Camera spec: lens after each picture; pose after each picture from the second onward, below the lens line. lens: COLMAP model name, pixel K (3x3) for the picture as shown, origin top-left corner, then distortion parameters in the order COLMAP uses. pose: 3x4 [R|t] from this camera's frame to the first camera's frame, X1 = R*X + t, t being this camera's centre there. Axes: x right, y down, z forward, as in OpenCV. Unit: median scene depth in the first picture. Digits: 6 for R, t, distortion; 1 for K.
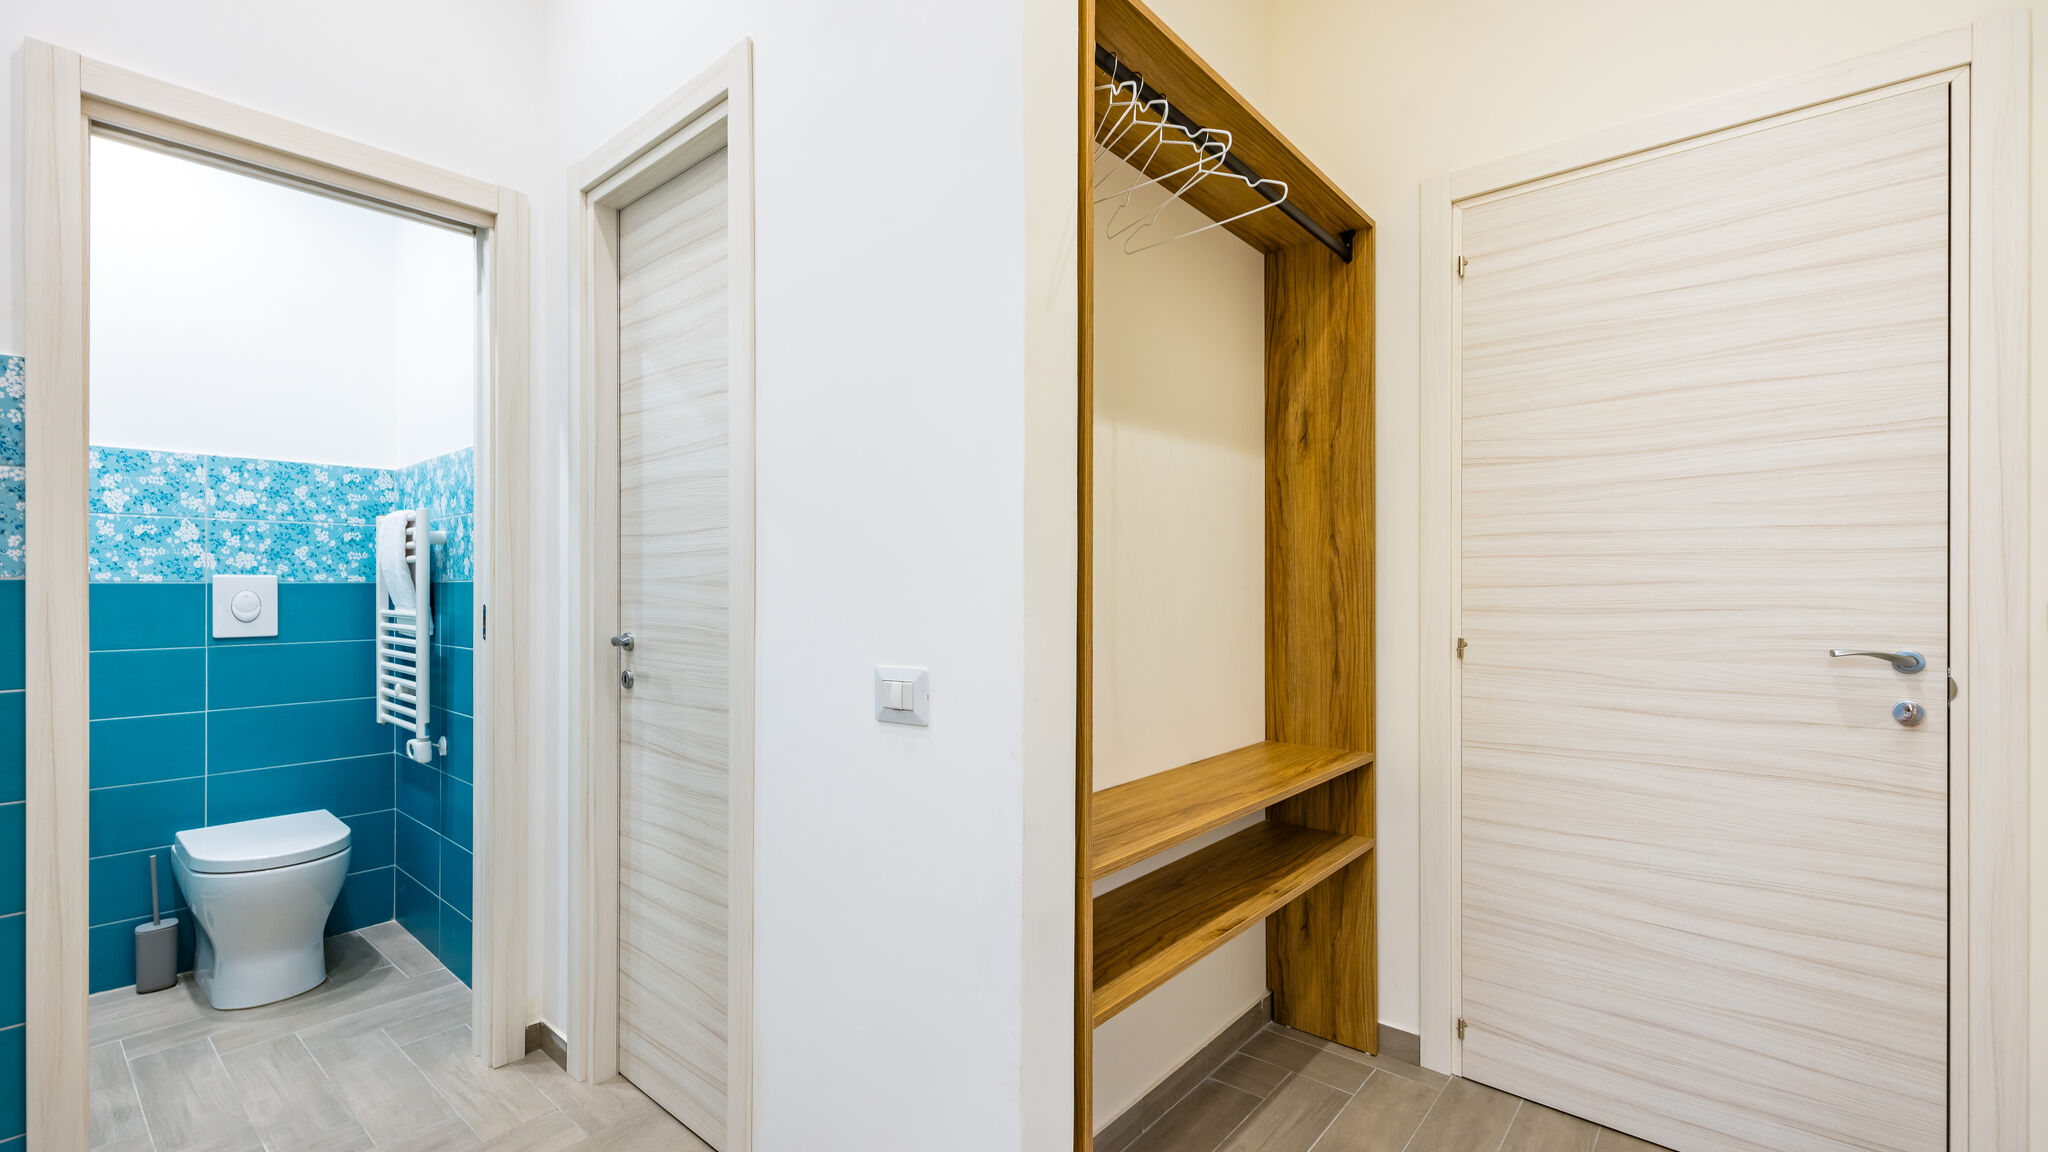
lens RADIAL K [[865.4, 0, 1032.7], [0, 865.4, 586.9], [0, 0, 1]] dist [0.000610, -0.000737]
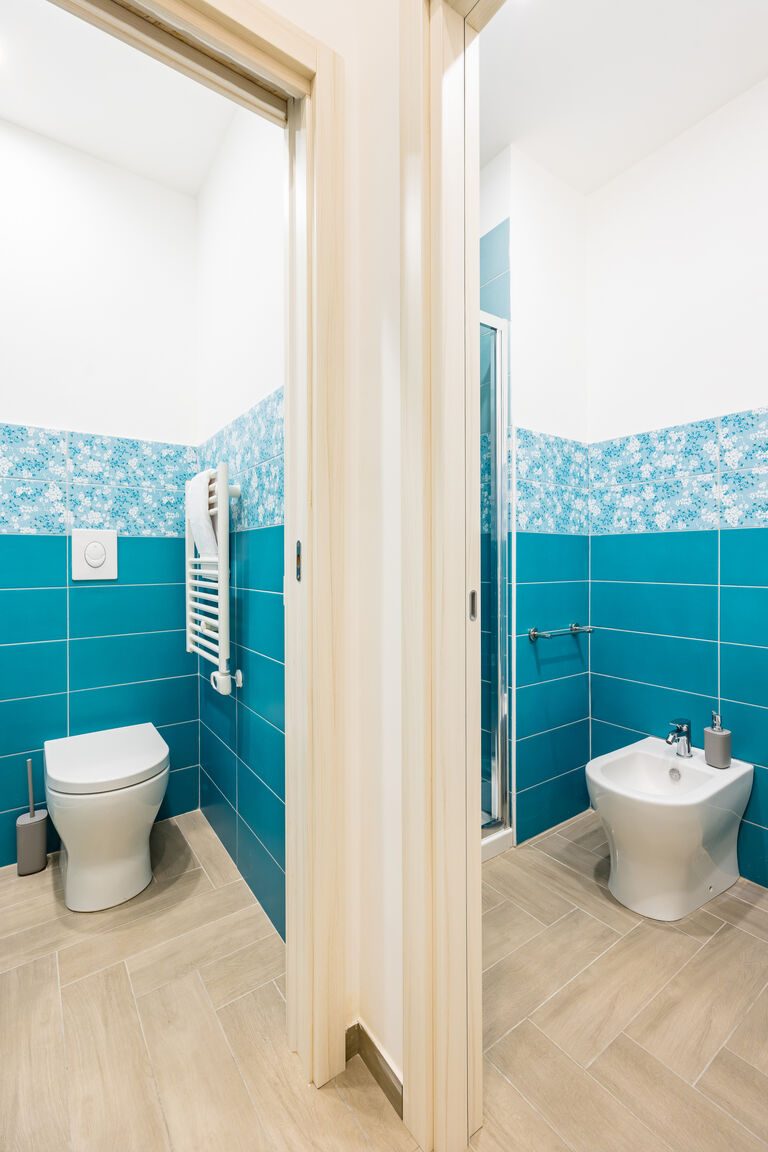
lens RADIAL K [[506.6, 0, 381.5], [0, 506.6, 559.3], [0, 0, 1]] dist [-0.001519, 0.000250]
pose [[0.964591, -0.004909, -0.263703, -0.330947], [0.005241, 0.999986, 0.000555, 0.031079], [0.263697, -0.001917, 0.964604, 0.418384]]
